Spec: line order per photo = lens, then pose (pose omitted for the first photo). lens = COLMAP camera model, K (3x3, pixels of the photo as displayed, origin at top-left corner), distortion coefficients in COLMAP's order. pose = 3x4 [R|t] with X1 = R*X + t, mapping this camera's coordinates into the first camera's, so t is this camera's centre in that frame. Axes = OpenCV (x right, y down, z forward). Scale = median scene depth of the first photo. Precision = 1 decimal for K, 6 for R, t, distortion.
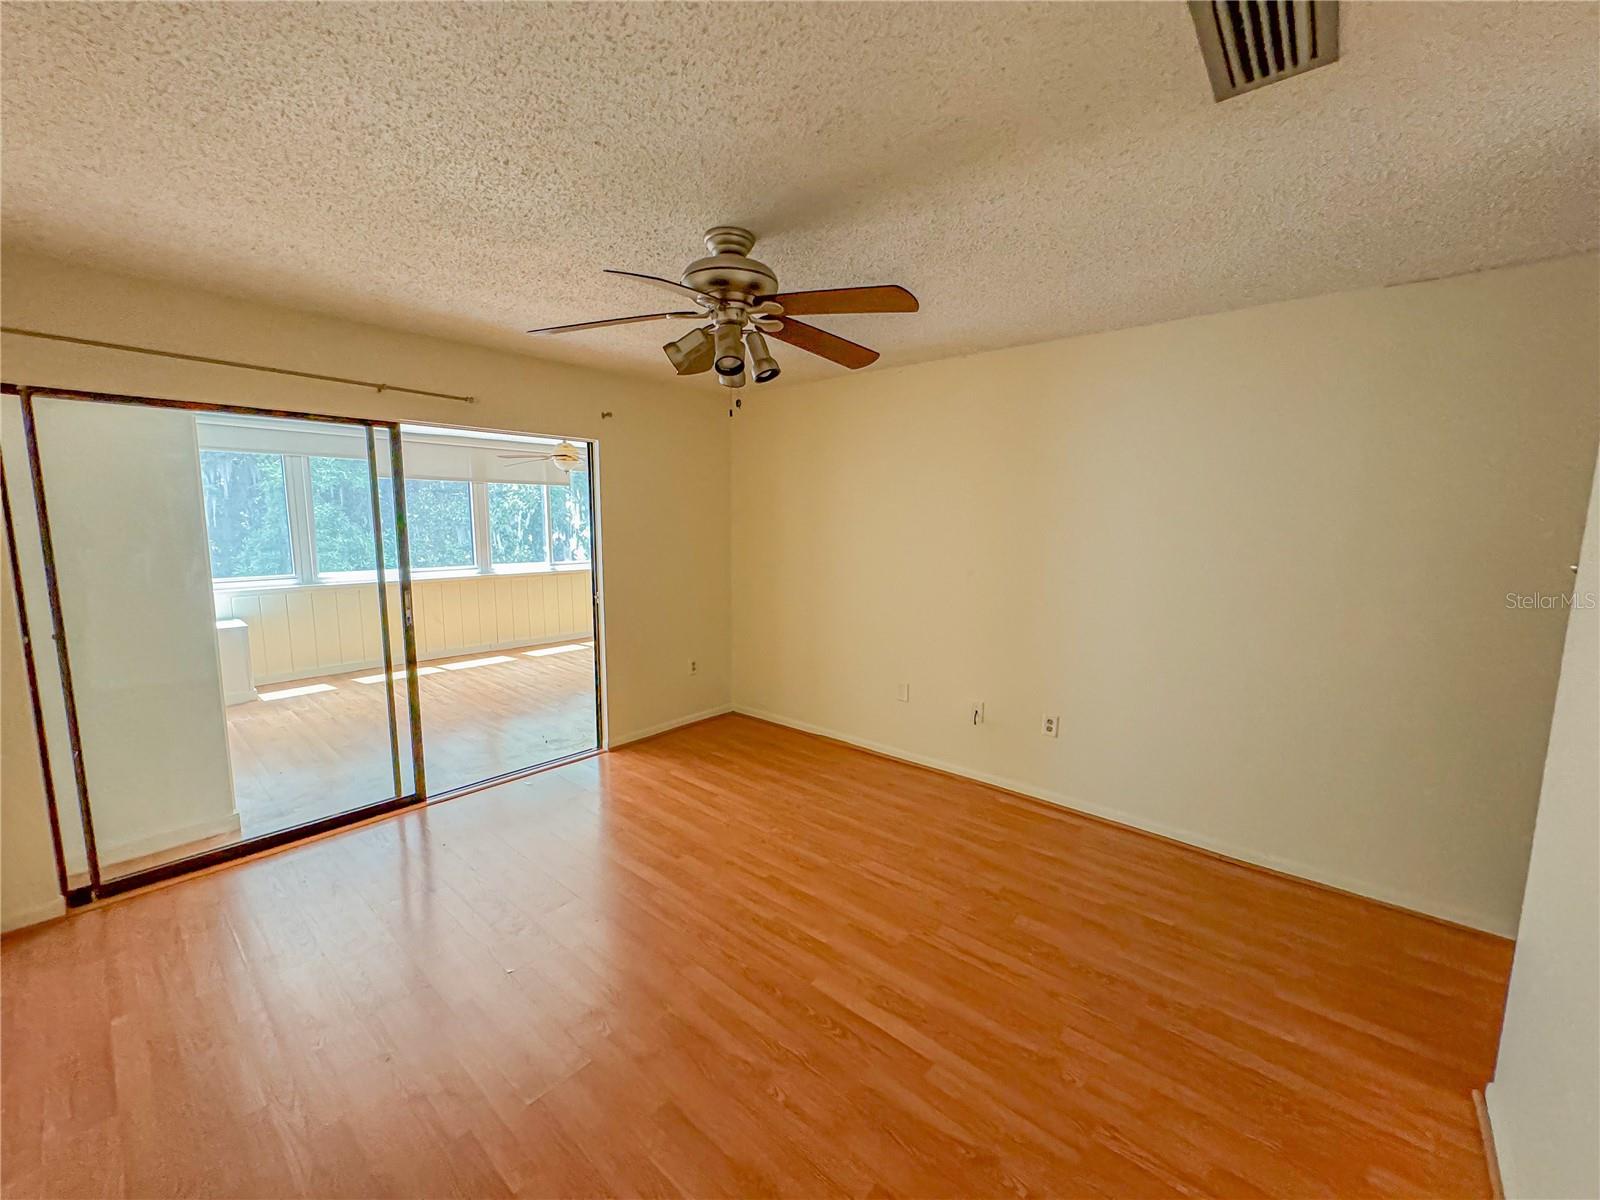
lens RADIAL K [[644.2, 0, 820.5], [0, 644.2, 627.7], [0, 0, 1]] dist [0.001344, -0.000533]
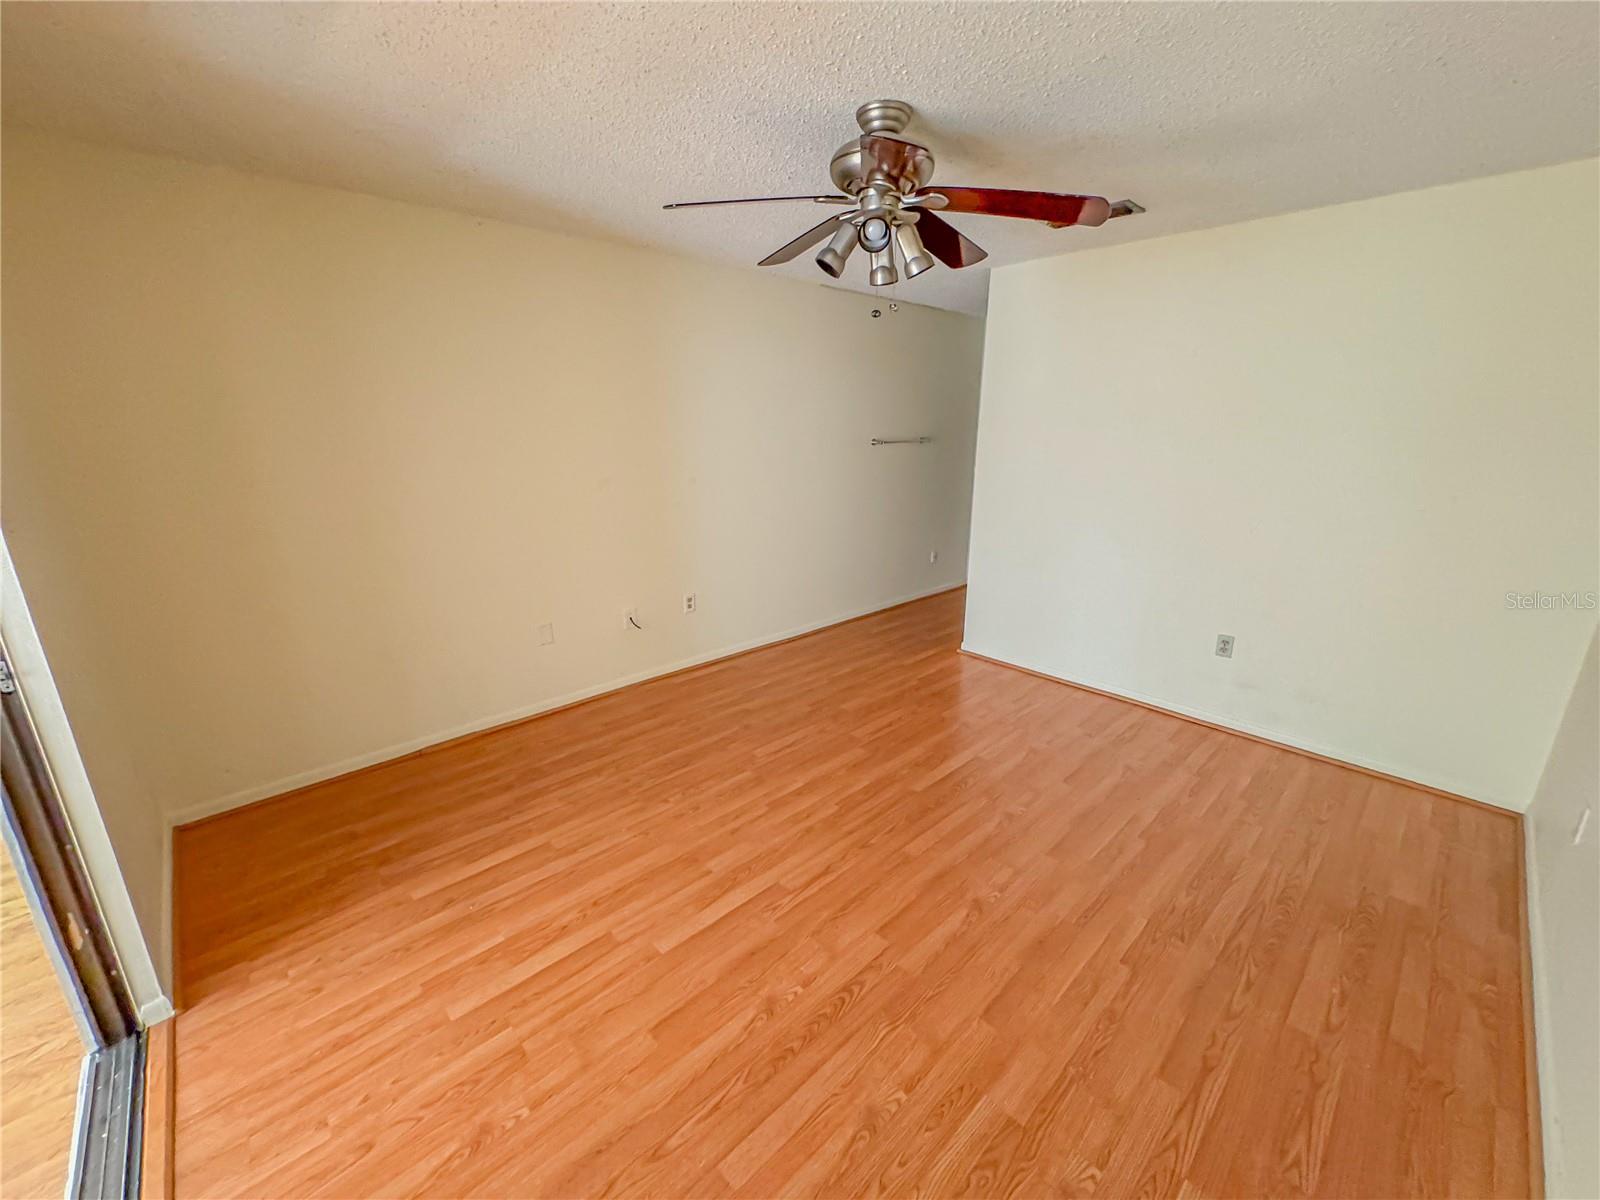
lens RADIAL K [[644.2, 0, 800.7], [0, 644.2, 596.9], [0, 0, 1]] dist [0.001344, -0.000533]
pose [[0.101903, -0.269079, 0.957712, -0.749207], [0.172669, 0.952895, 0.249353, -0.116079], [-0.979694, 0.139958, 0.143565, 0.635913]]
